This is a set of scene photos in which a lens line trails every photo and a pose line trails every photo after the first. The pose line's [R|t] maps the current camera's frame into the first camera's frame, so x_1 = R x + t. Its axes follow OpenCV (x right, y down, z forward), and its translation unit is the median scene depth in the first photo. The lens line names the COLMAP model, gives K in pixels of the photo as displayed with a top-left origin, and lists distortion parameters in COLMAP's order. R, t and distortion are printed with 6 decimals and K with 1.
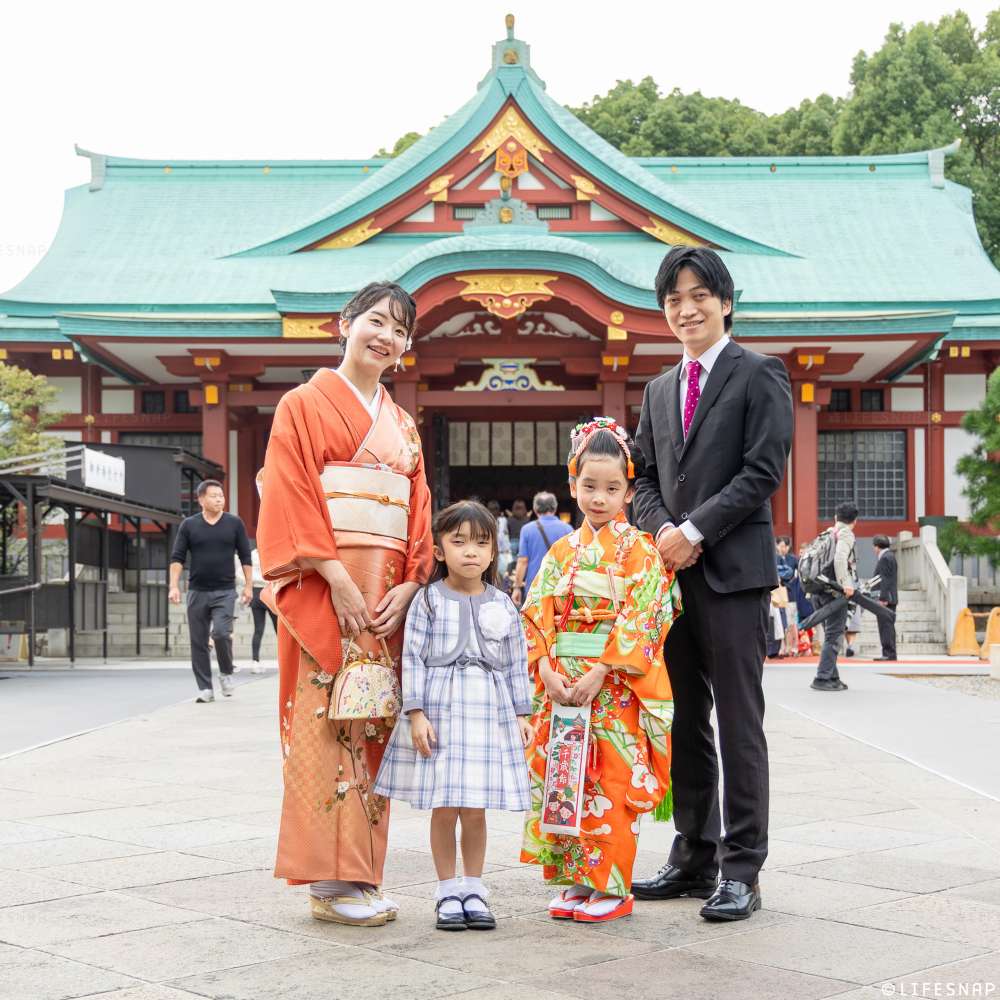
lens RADIAL K [[2464.3, 0, 500.0], [0, 2464.3, 500.0], [0, 0, 1]] dist [-0.022019, -0.563321]
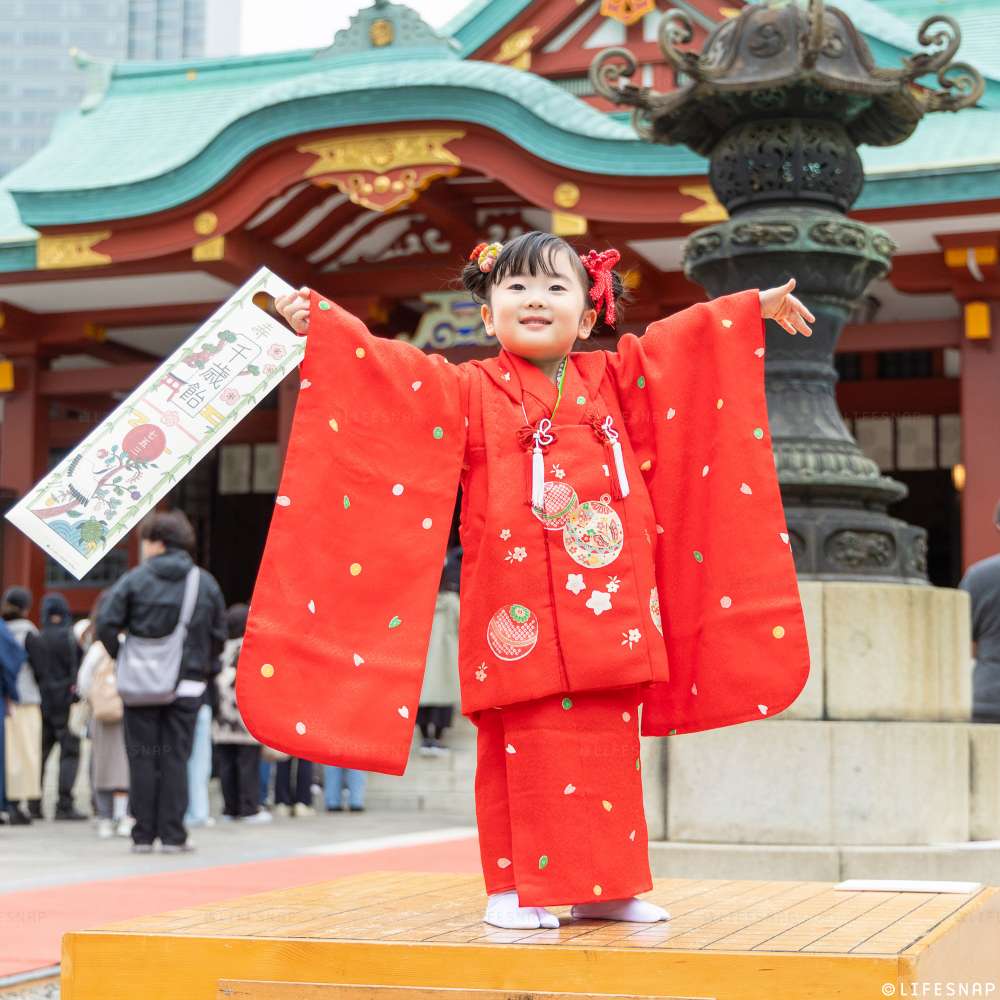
lens RADIAL K [[2464.3, 0, 500.0], [0, 2464.3, 500.0], [0, 0, 1]] dist [-0.022019, -0.563321]
pose [[0.917208, -0.029140, -0.397341, 0.240028], [0.011549, 0.998847, -0.046593, 0.019265], [0.398240, 0.038147, 0.916488, 0.464358]]
